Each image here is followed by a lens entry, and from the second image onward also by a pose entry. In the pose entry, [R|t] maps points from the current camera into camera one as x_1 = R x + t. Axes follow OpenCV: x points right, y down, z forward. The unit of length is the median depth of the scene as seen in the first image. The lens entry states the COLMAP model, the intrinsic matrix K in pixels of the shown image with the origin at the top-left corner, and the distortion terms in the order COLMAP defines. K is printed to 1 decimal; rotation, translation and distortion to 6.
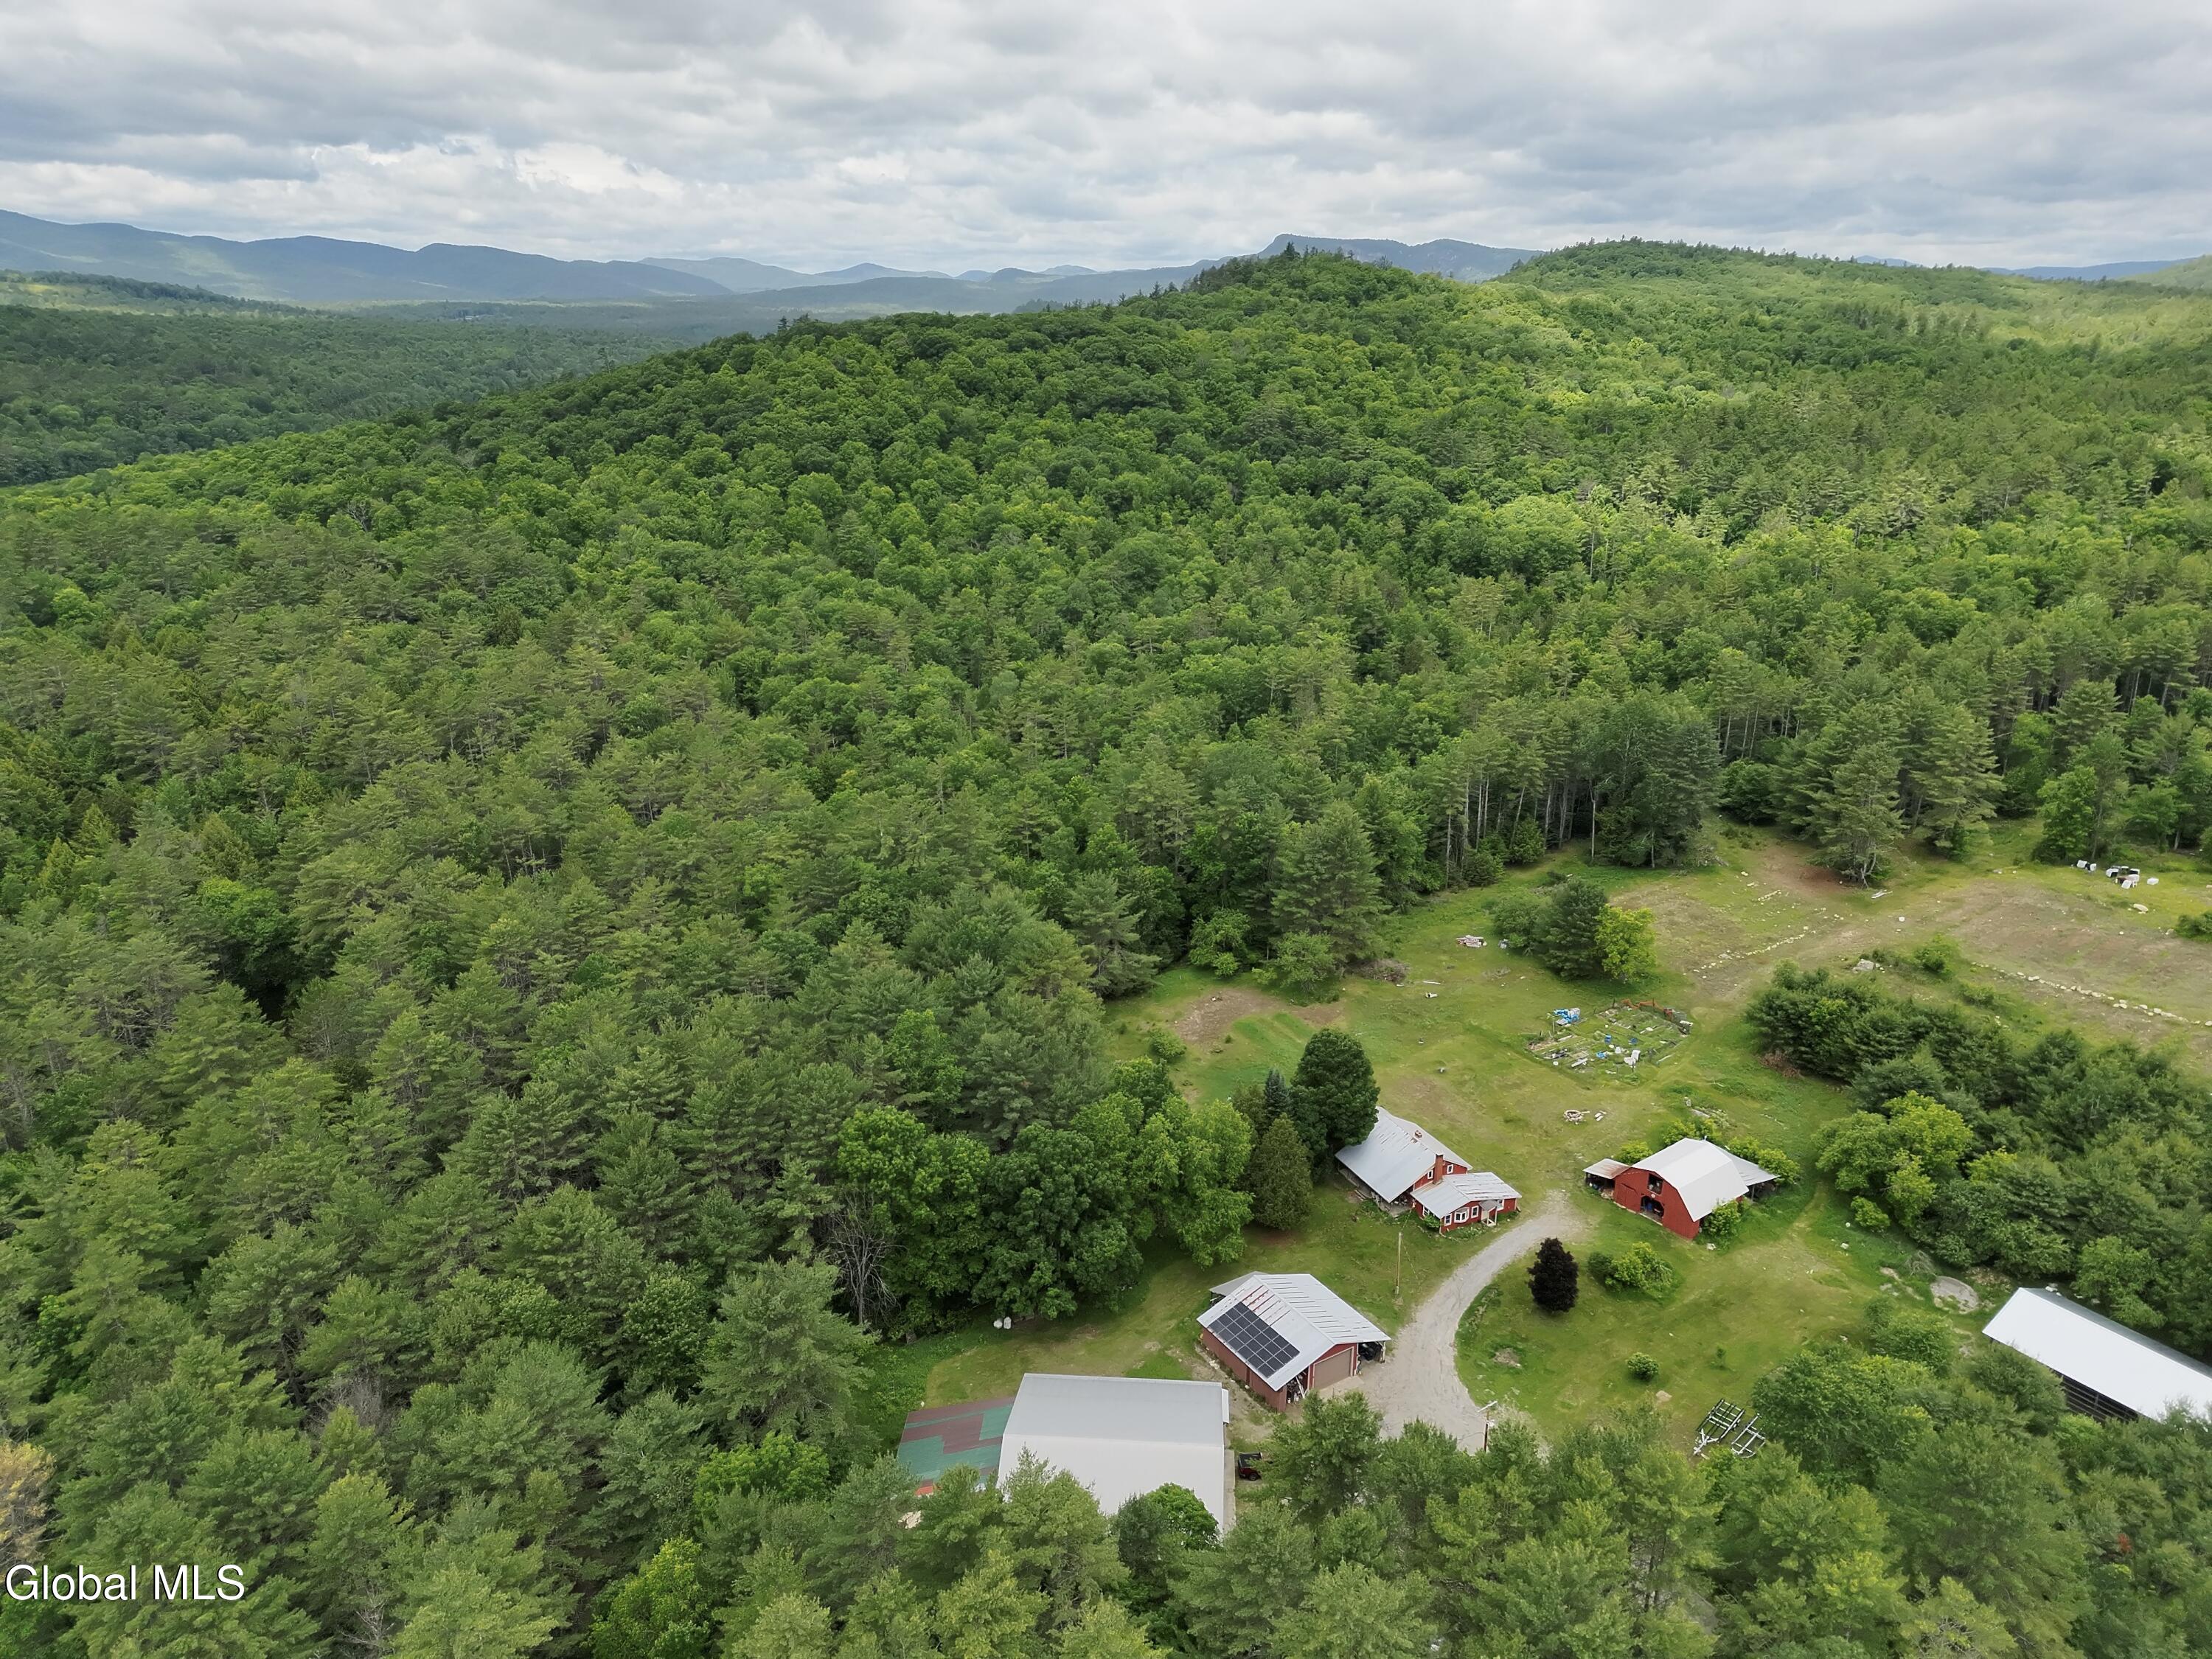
lens RADIAL K [[1551.9, 0, 1106.0], [0, 1551.9, 806.8], [0, 0, 1]] dist [0.087566, -0.085168]
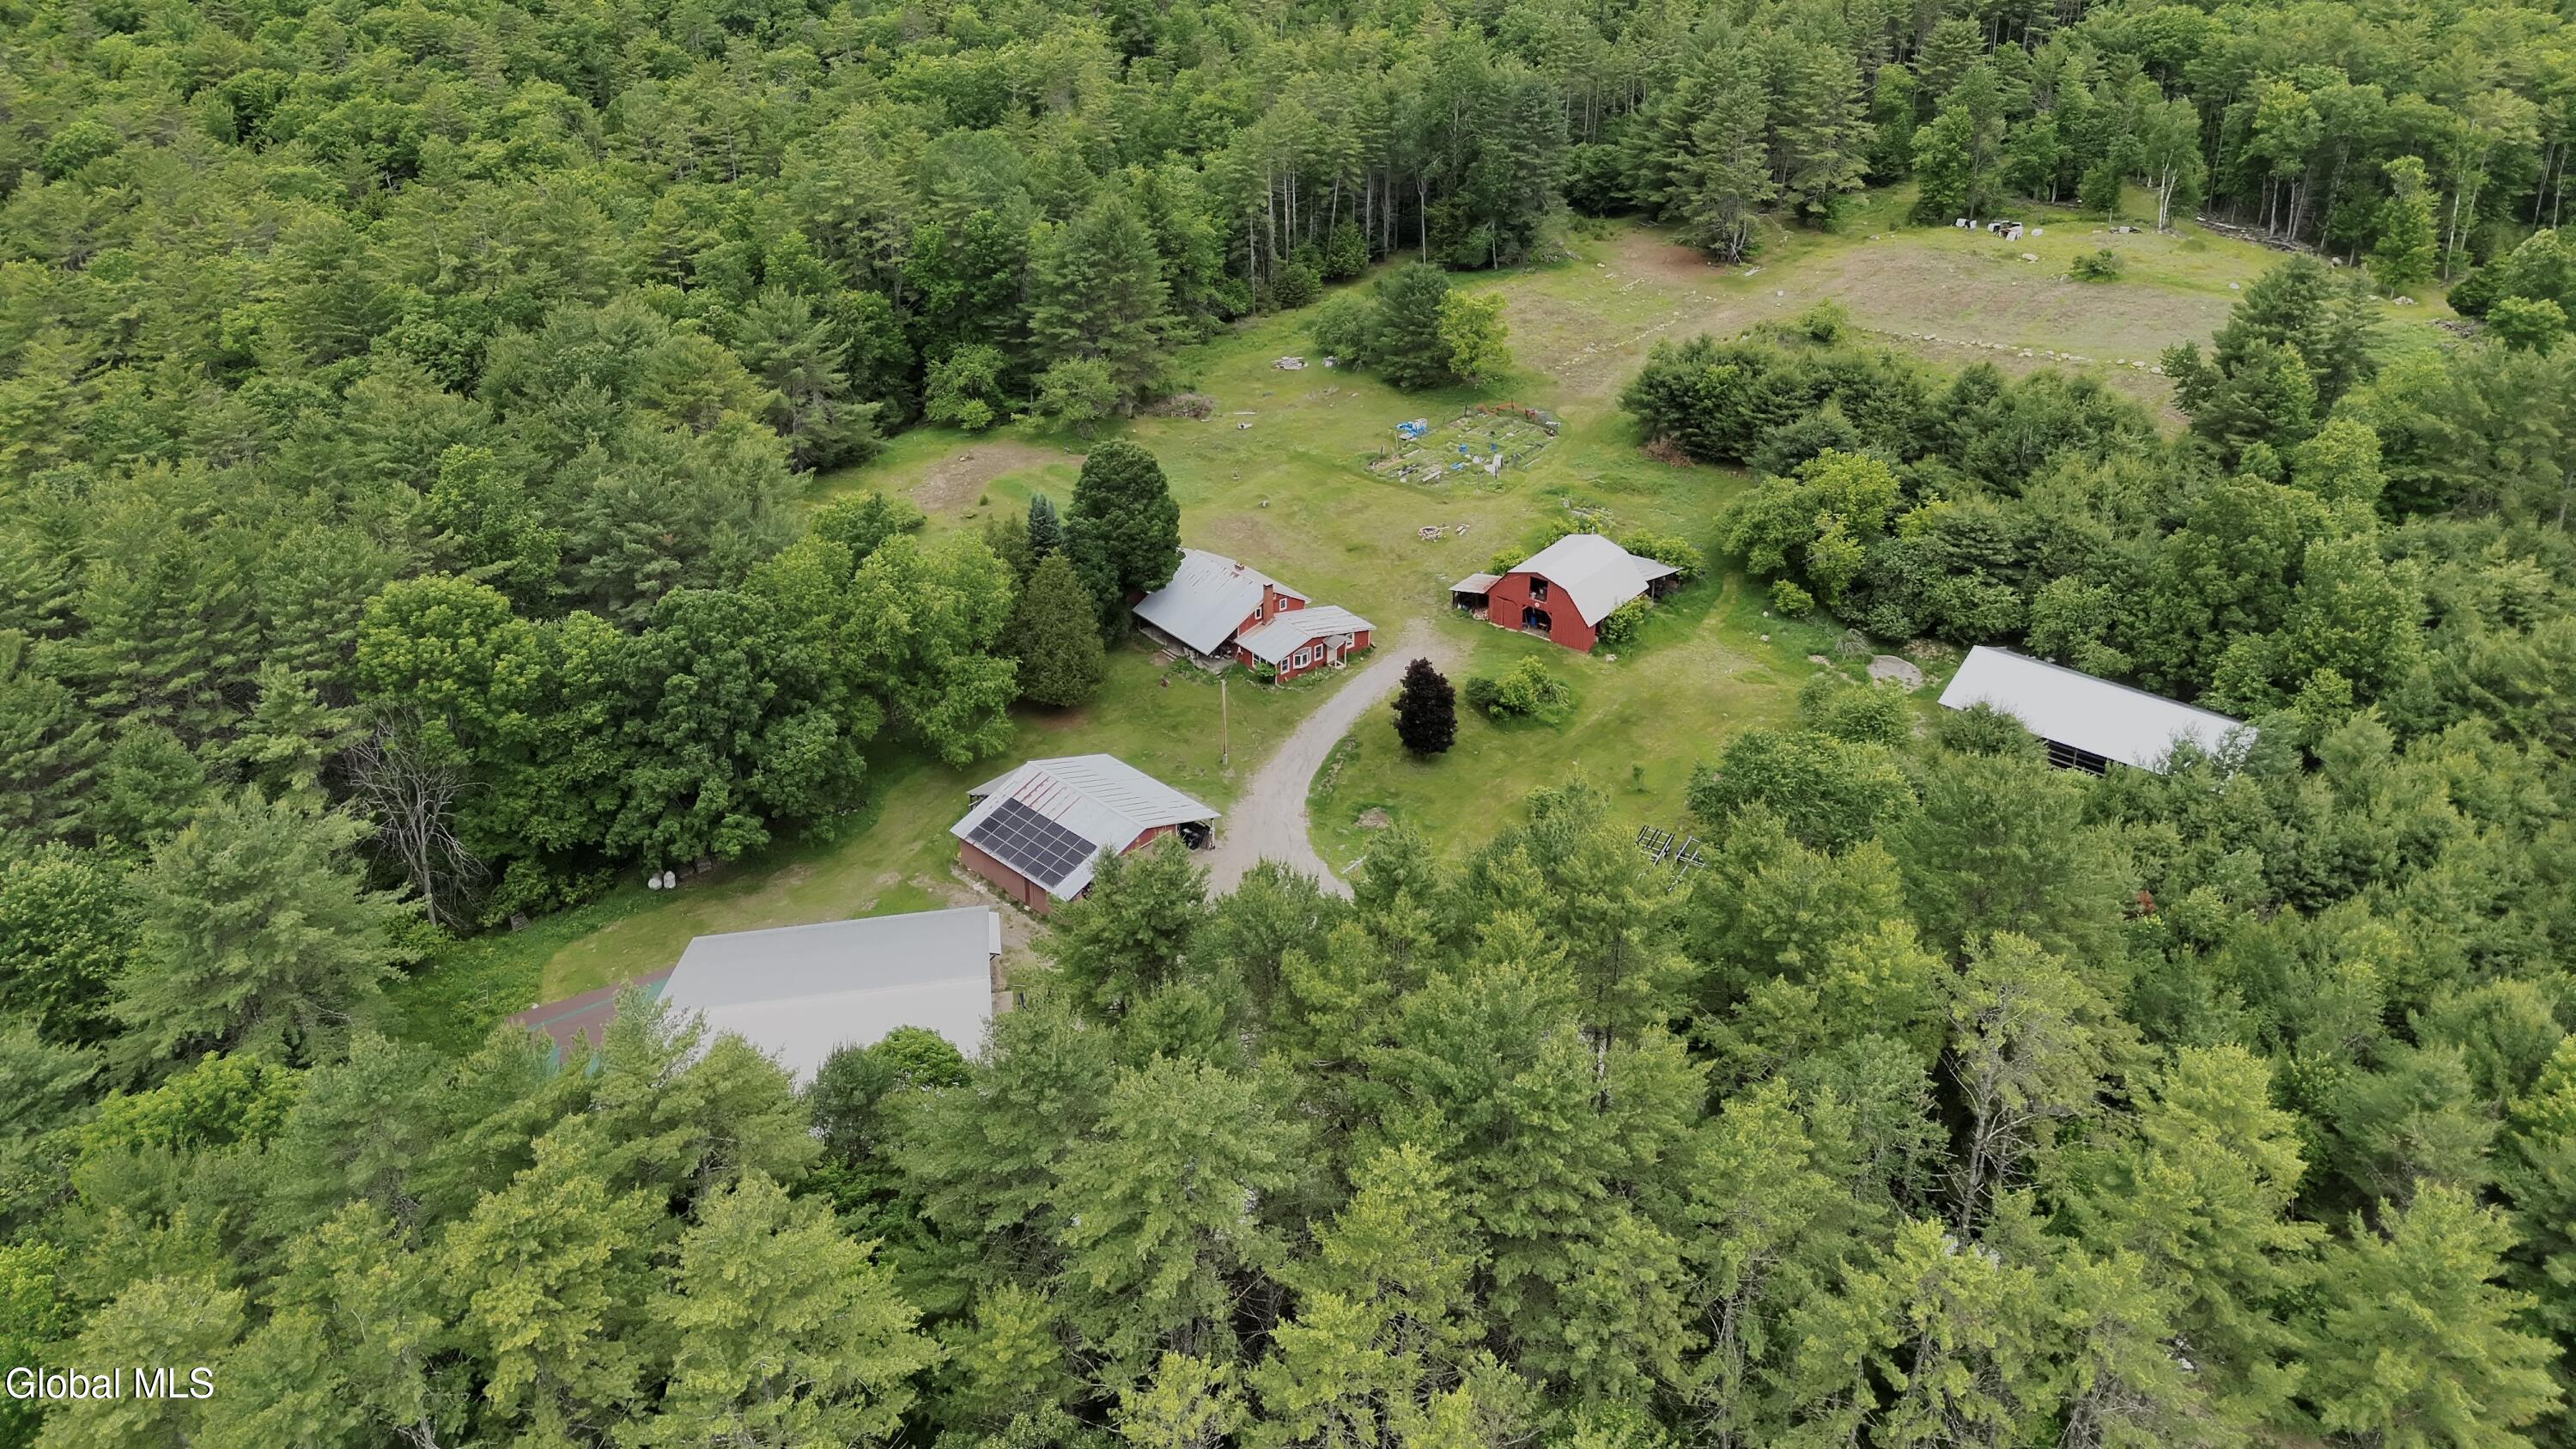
lens RADIAL K [[1758.8, 0, 1280.5], [0, 1758.8, 514.9], [0, 0, 1]] dist [0.083297, -0.077757]
pose [[0.970524, -0.095832, 0.221131, 0.037812], [0.080412, 0.993726, 0.077732, 0.129233], [-0.227193, -0.057659, 0.972141, 0.191335]]
